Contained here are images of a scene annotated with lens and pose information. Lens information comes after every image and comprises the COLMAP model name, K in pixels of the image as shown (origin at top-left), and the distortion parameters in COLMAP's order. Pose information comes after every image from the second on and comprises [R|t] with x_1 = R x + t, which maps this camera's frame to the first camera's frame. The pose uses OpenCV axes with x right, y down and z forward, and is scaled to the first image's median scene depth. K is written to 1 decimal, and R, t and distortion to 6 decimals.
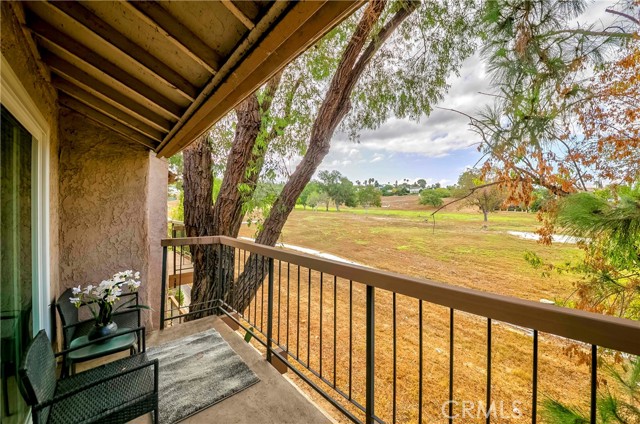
lens RADIAL K [[229.4, 0, 317.5], [0, 229.4, 212.9], [0, 0, 1]] dist [-0.002408, -0.000121]
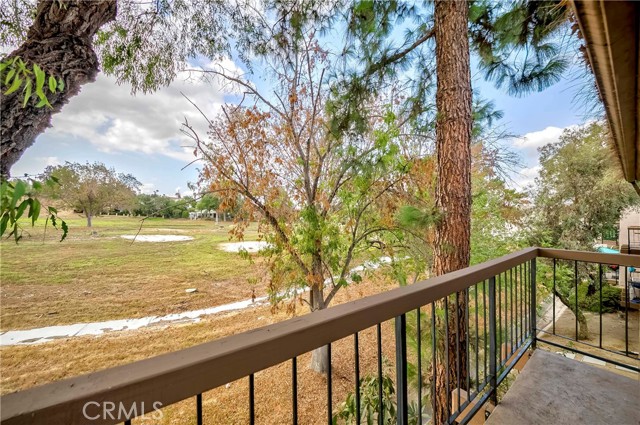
lens RADIAL K [[229.4, 0, 317.4], [0, 229.4, 216.6], [0, 0, 1]] dist [-0.002408, -0.000121]
pose [[0.143507, -0.000481, 0.989649, -0.077012], [0.002215, 0.999998, 0.000165, -0.001183], [-0.989647, 0.002169, 0.143508, 0.122414]]
